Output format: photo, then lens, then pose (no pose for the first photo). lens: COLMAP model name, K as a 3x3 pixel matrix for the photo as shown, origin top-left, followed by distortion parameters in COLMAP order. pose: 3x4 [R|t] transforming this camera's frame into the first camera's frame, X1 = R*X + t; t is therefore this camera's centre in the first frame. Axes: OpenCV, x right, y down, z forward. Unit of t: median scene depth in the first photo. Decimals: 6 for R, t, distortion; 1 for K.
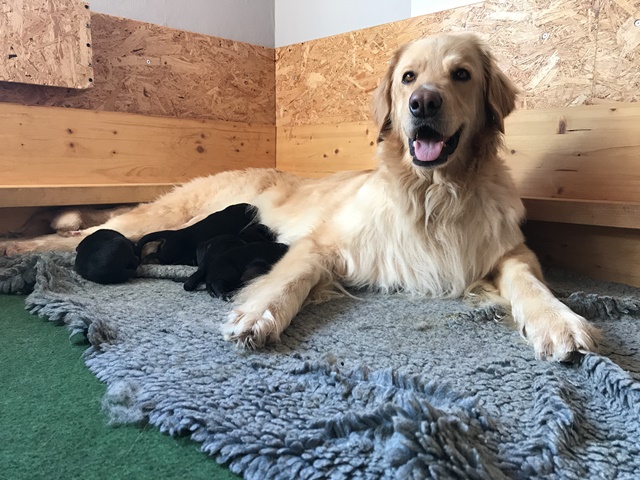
lens RADIAL K [[525.9, 0, 318.7], [0, 525.9, 238.6], [0, 0, 1]] dist [0.007671, -0.002194]
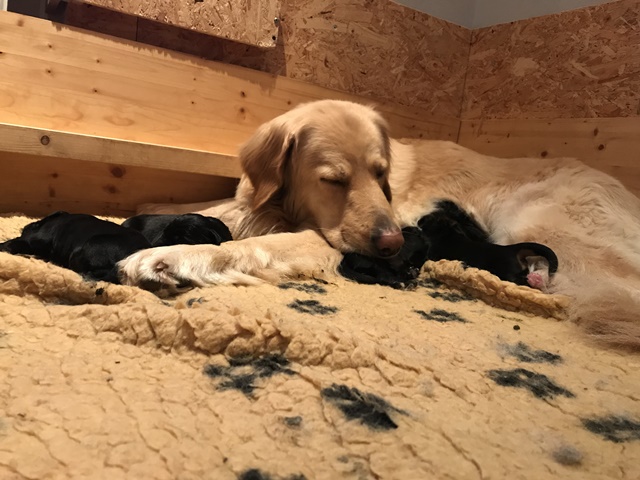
lens RADIAL K [[525.9, 0, 320.8], [0, 525.9, 240.8], [0, 0, 1]] dist [0.007671, -0.002194]
pose [[0.969268, 0.142622, -0.200447, -0.114196], [-0.146984, 0.989114, -0.006968, 0.020634], [0.197271, 0.036217, 0.979680, 0.146591]]
